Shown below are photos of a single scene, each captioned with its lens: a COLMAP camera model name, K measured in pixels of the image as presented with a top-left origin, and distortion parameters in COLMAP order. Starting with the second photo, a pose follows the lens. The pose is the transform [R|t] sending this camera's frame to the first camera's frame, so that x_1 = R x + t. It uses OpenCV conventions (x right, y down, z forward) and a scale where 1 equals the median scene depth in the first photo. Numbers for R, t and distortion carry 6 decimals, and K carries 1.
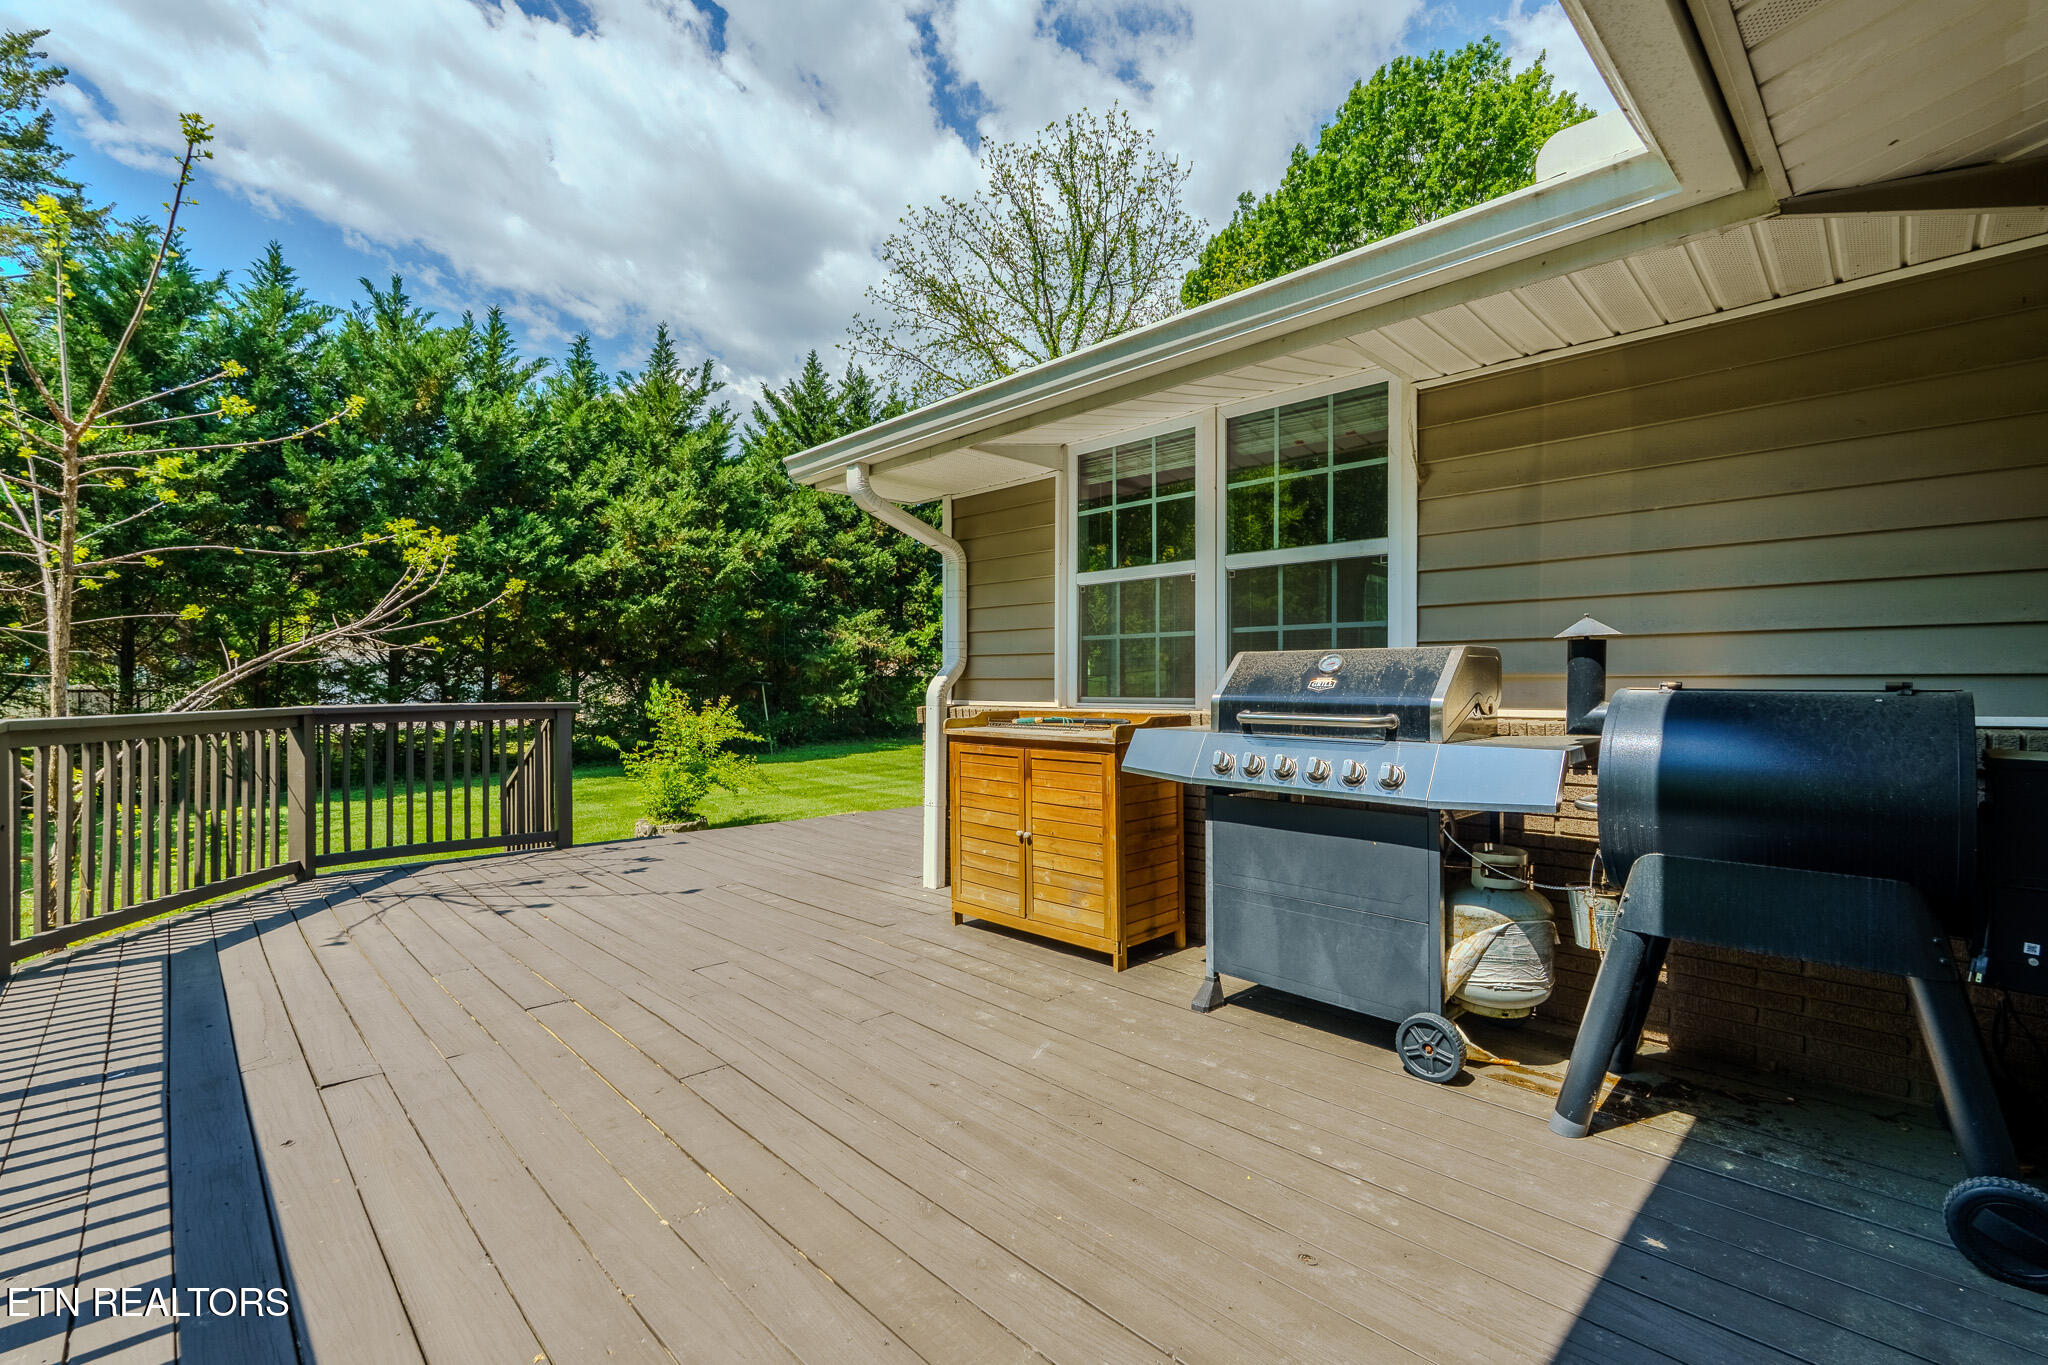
lens RADIAL K [[893.8, 0, 1017.6], [0, 893.8, 688.0], [0, 0, 1]] dist [-0.003660, -0.000421]
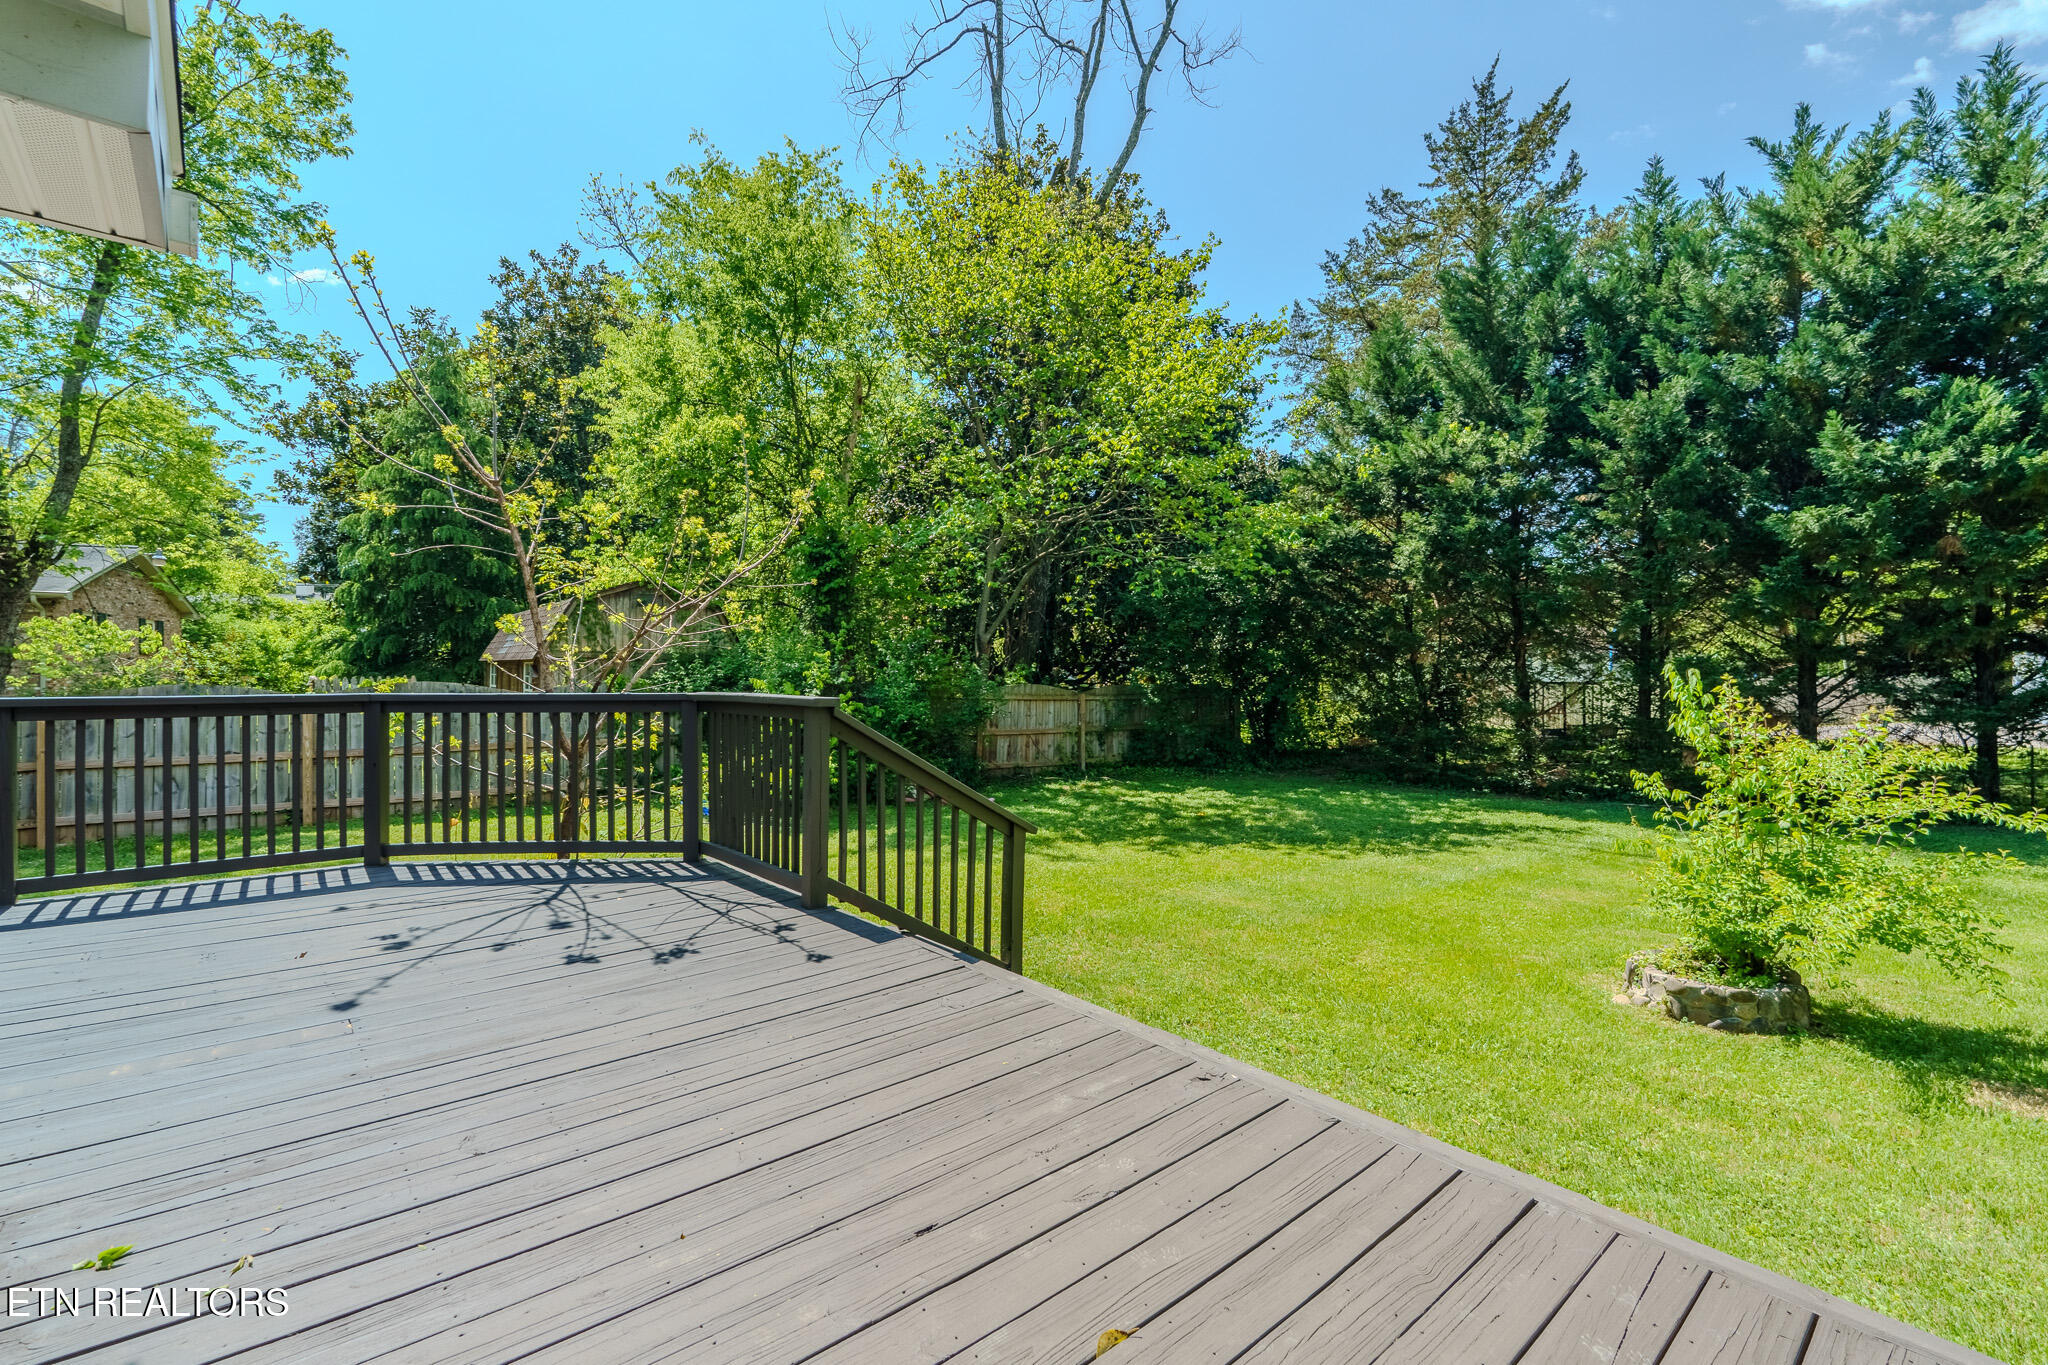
lens RADIAL K [[893.8, 0, 1017.6], [0, 893.8, 688.0], [0, 0, 1]] dist [-0.003660, -0.000421]
pose [[-0.031750, -0.004548, -0.999485, 0.027532], [-0.013333, 0.999903, -0.004126, 0.007916], [0.999407, 0.013195, -0.031808, 0.683794]]
